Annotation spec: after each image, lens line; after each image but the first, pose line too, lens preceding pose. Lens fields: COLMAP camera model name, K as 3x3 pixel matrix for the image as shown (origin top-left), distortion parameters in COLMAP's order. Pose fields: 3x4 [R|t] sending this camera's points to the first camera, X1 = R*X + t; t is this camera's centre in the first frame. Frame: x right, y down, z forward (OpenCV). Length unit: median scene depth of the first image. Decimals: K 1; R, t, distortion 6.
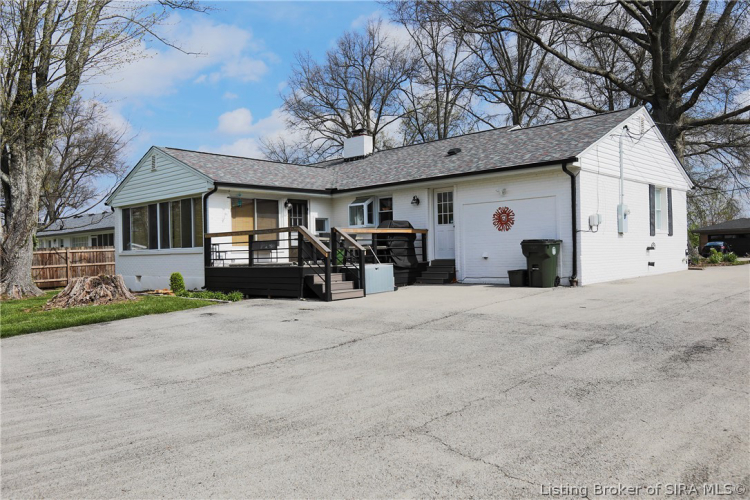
lens RADIAL K [[590.5, 0, 375.8], [0, 590.5, 248.8], [0, 0, 1]] dist [0.042079, -0.002155]
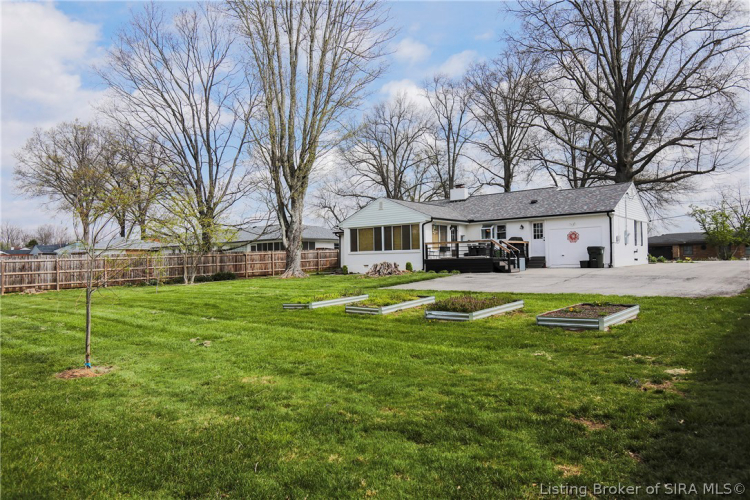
lens RADIAL K [[500.0, 0, 373.2], [0, 500.0, 254.0], [0, 0, 1]] dist [0.043023, 0.000140]
pose [[0.997420, 0.006649, 0.071482, -0.524294], [-0.006091, 0.999949, -0.008023, 0.024620], [-0.071532, 0.007567, 0.997410, -0.618105]]
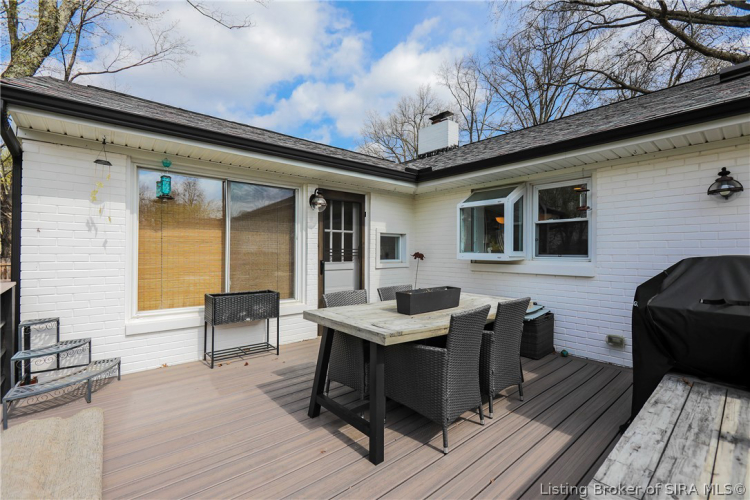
lens RADIAL K [[330.7, 0, 376.0], [0, 330.7, 248.0], [0, 0, 1]] dist [-0.005651, 0.000671]
pose [[0.994224, 0.026935, -0.103885, -0.082307], [-0.026907, 0.999637, 0.001677, -0.042674], [0.103893, 0.001128, 0.994588, 0.774166]]
